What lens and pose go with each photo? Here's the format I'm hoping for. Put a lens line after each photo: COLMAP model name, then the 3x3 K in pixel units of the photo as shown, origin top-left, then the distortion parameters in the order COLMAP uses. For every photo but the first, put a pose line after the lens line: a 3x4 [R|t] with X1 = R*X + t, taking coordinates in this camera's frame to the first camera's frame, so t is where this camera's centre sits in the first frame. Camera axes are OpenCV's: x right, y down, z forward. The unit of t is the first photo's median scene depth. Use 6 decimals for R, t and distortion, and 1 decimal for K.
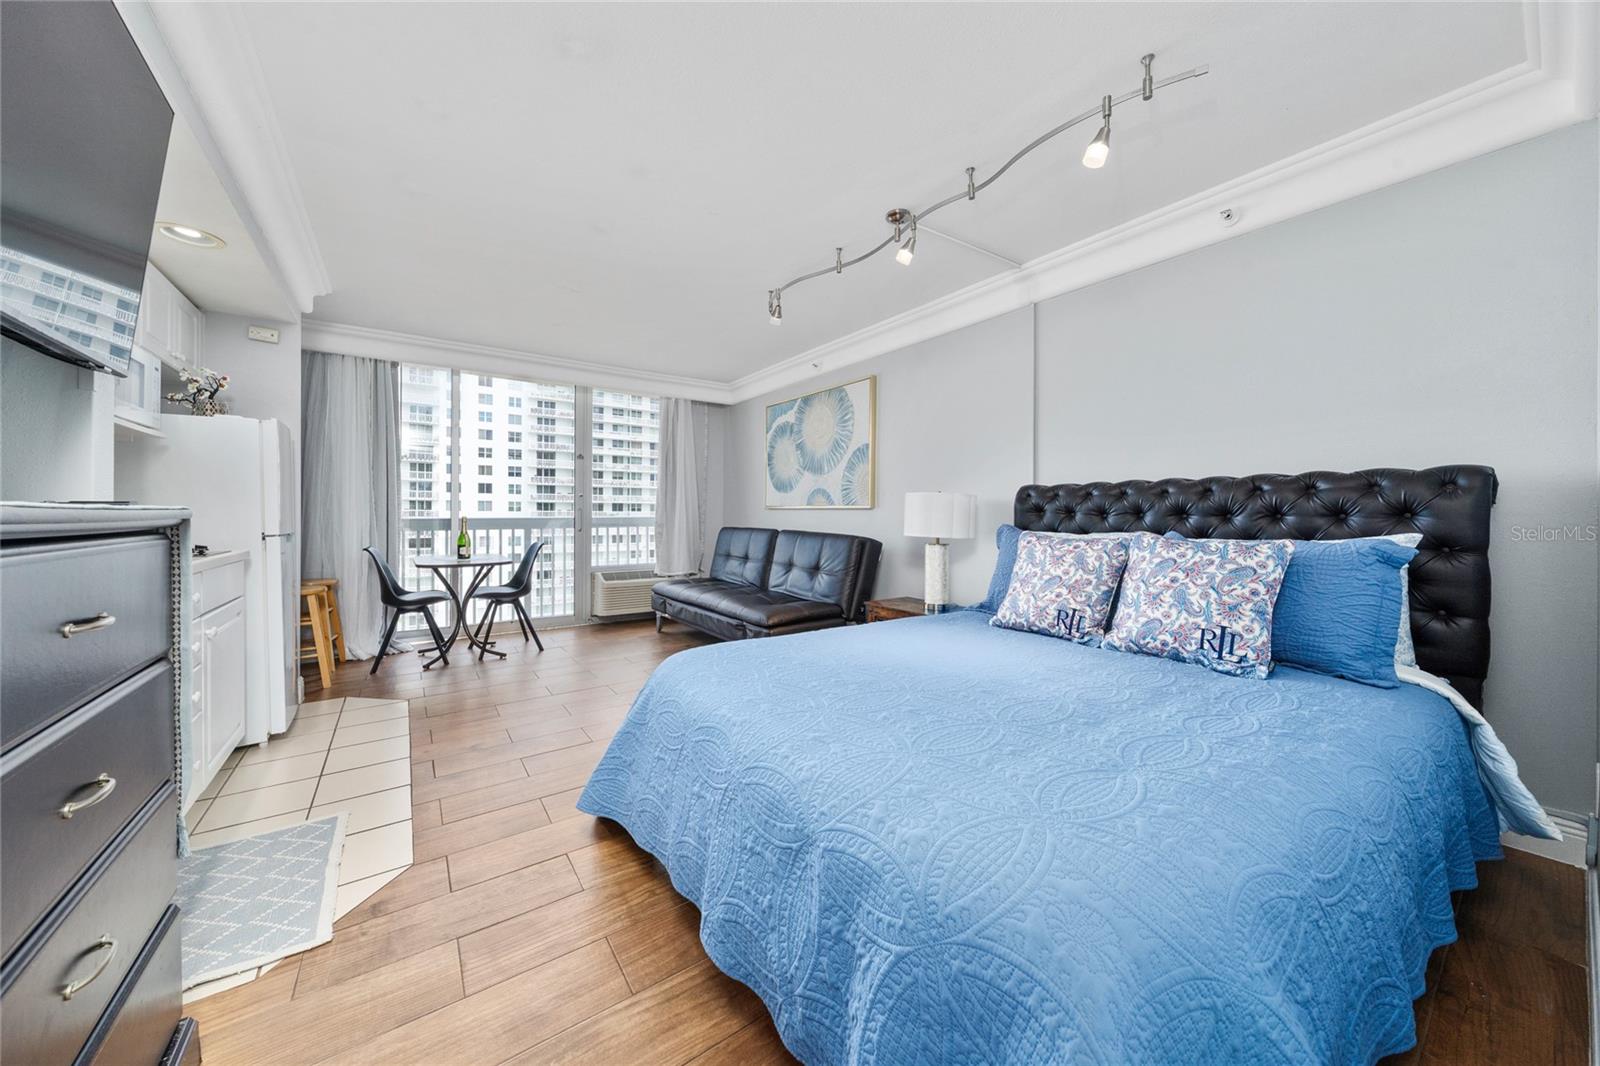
lens RADIAL K [[558.3, 0, 800.3], [0, 558.3, 515.8], [0, 0, 1]] dist [0.000171, 0.000004]
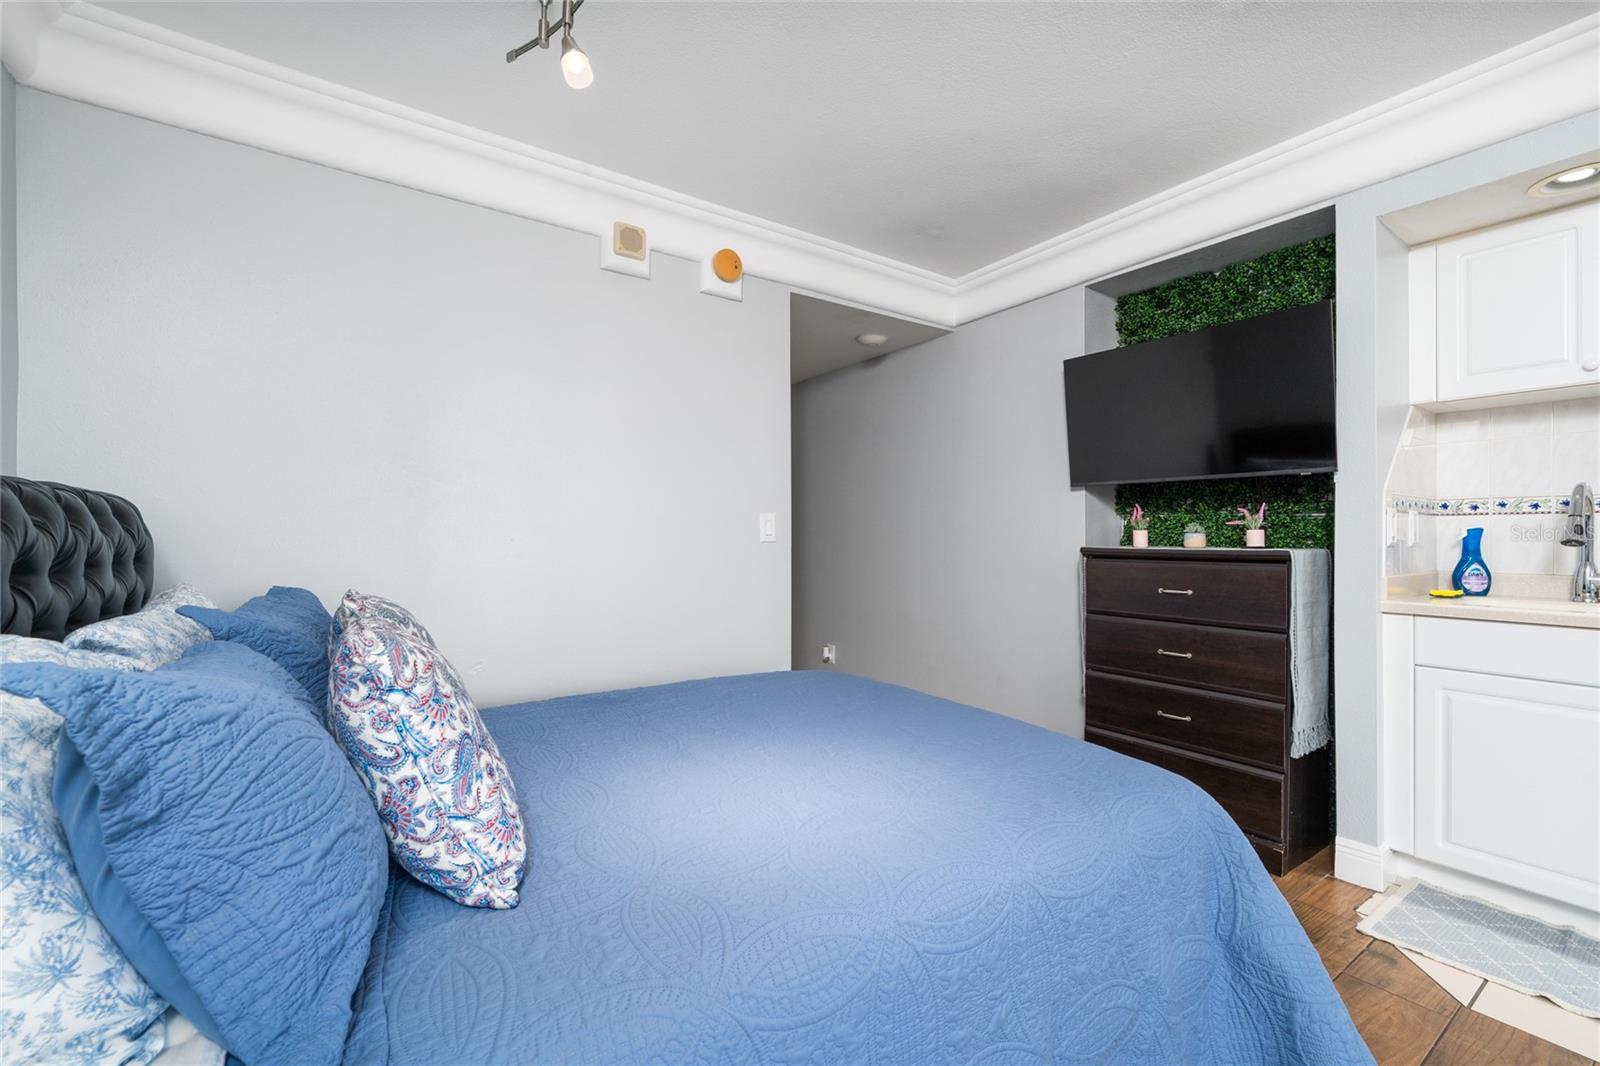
lens RADIAL K [[675.6, 0, 800.0], [0, 675.6, 533.0], [0, 0, 1]] dist [-0.001846, -0.000250]
pose [[-0.999835, -0.002335, 0.018022, 0.149791], [-0.002370, 0.999995, -0.001914, -0.024047], [-0.018017, -0.001956, -0.999836, 1.305214]]
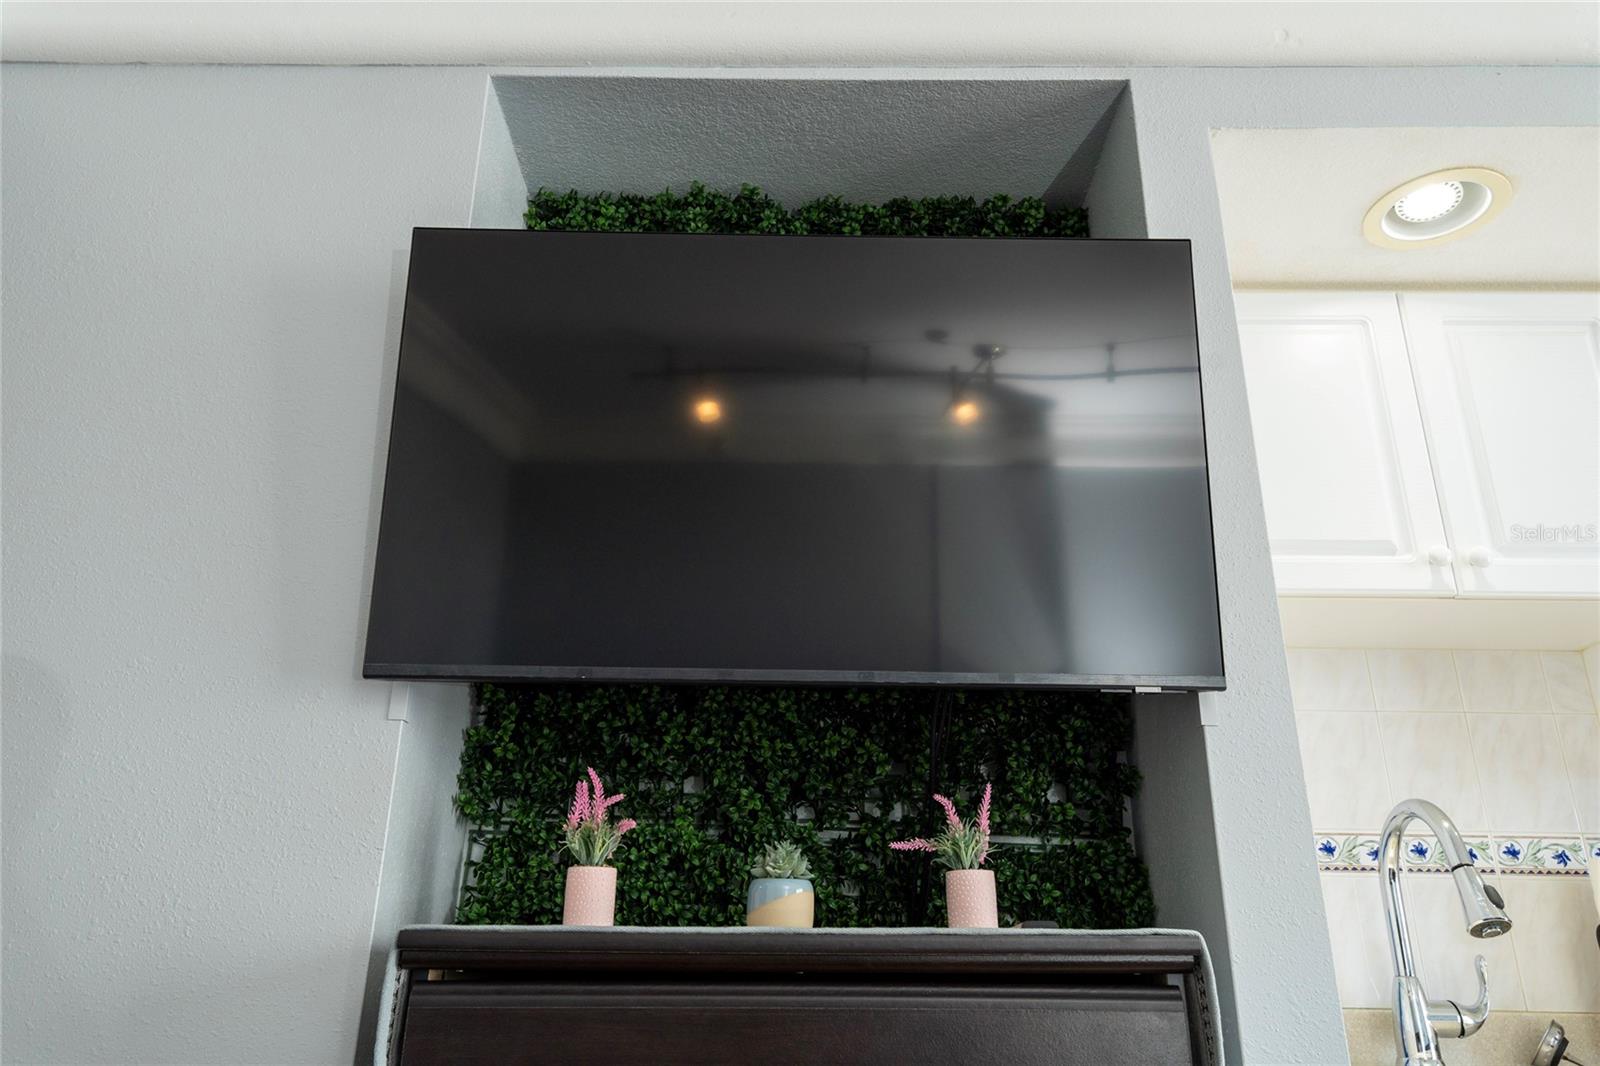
lens RADIAL K [[1127.0, 0, 800.0], [0, 1127.0, 533.0], [0, 0, 1]] dist [0.005382, 0.002555]
pose [[-0.595652, -0.284505, -0.751170, -0.019792], [-0.013482, 0.938581, -0.344796, 0.001559], [0.803130, -0.195251, -0.562903, 0.570823]]
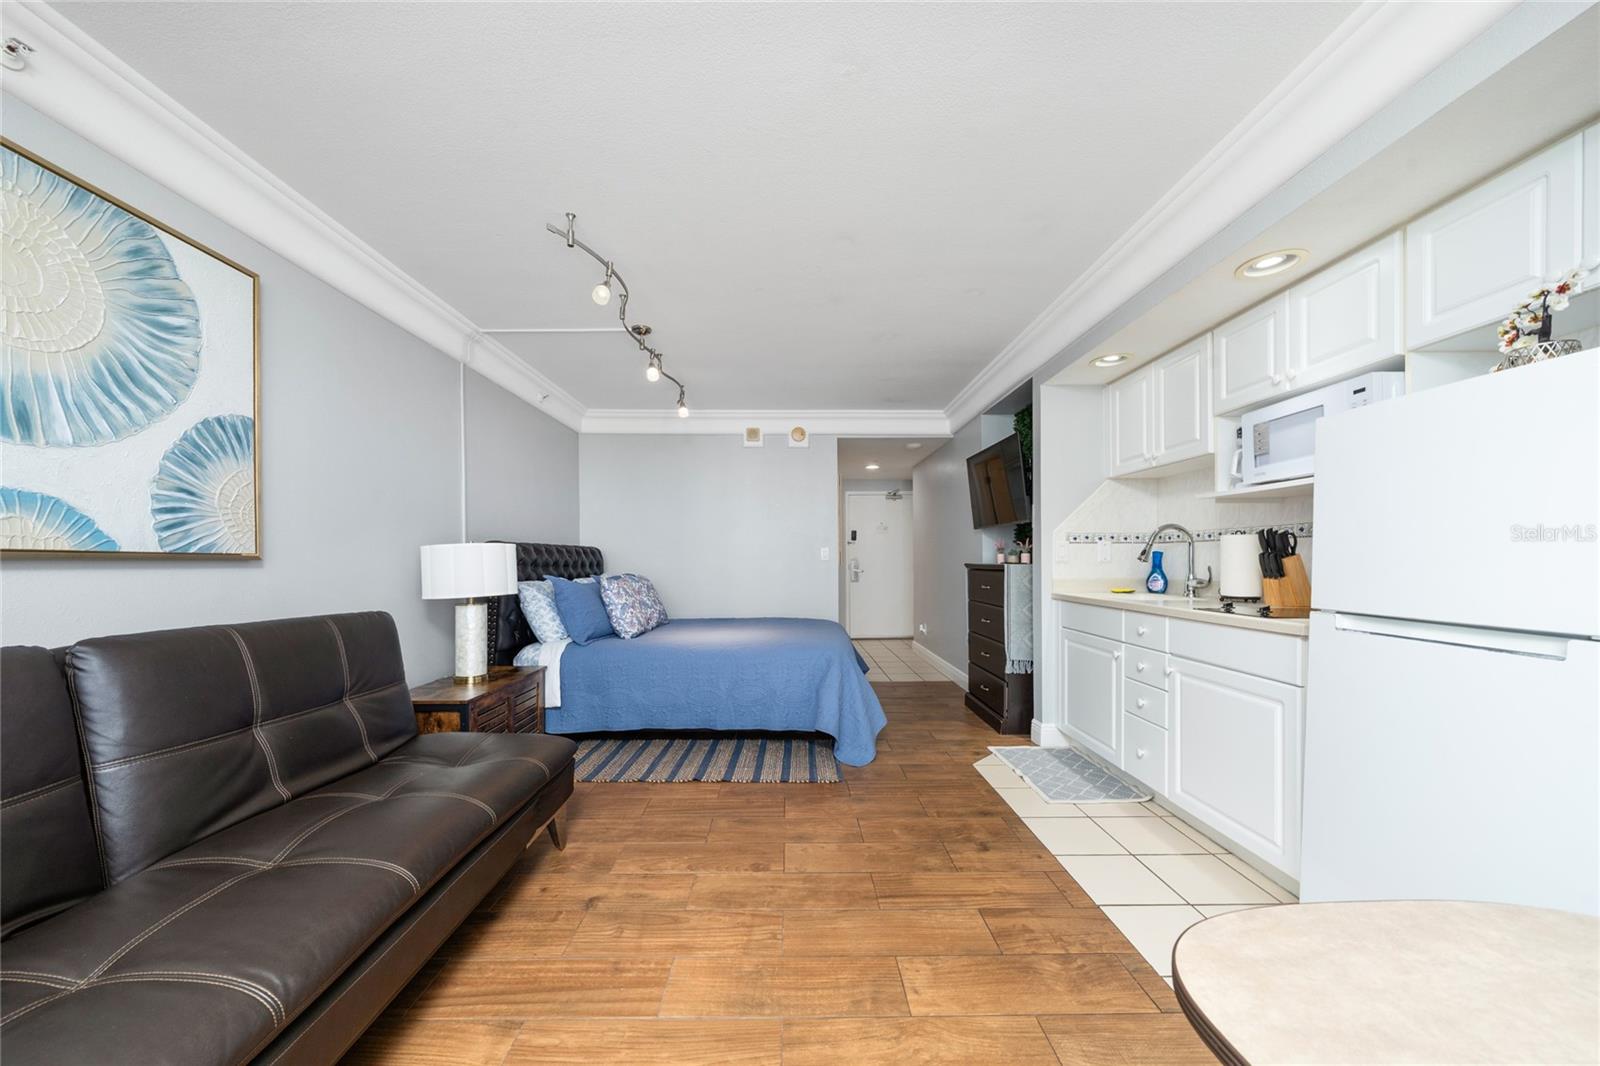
lens RADIAL K [[561.1, 0, 796.4], [0, 561.1, 560.4], [0, 0, 1]] dist [0.000112, 0.000018]
pose [[-0.817814, -0.001069, 0.575482, -0.838556], [0.003016, 0.999977, 0.006143, -0.023695], [-0.575475, 0.006759, -0.817791, 1.841239]]
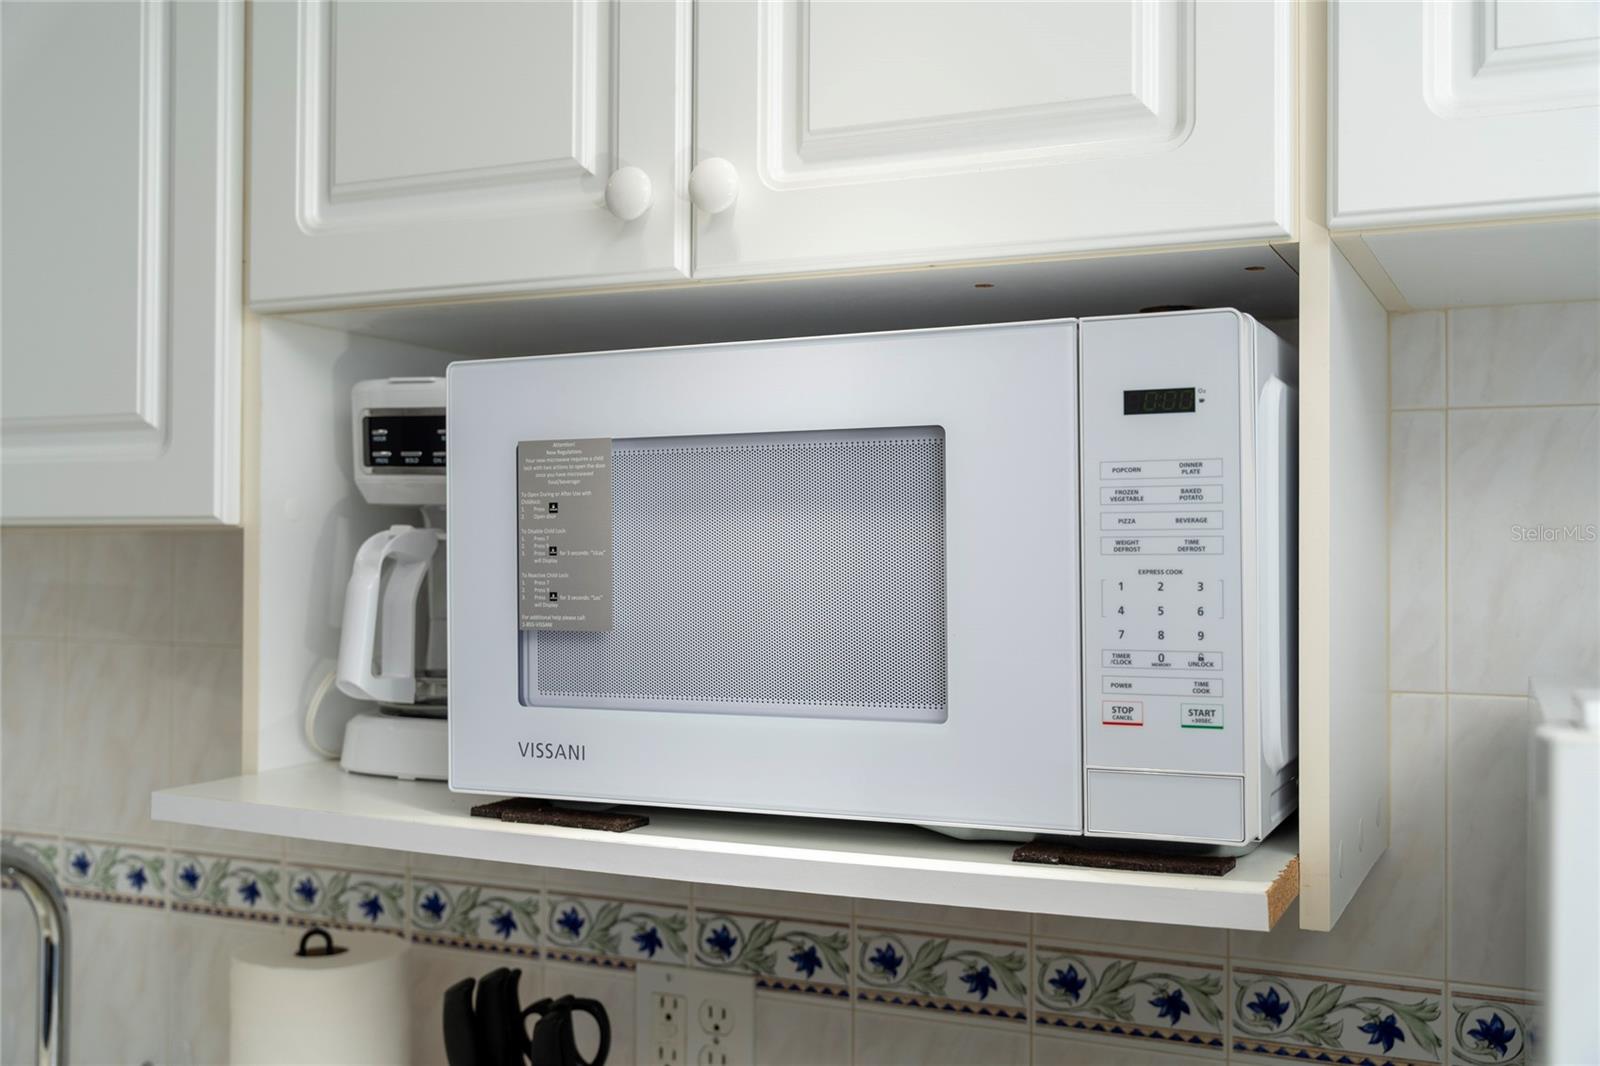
lens RADIAL K [[1656.1, 0, 800.0], [0, 1656.1, 533.0], [0, 0, 1]] dist [-0.001048, 0.002724]
pose [[-0.876058, -0.013731, -0.482010, -0.779217], [-0.007304, 0.999858, -0.015209, -0.195079], [0.482151, -0.009803, -0.876033, 1.130693]]
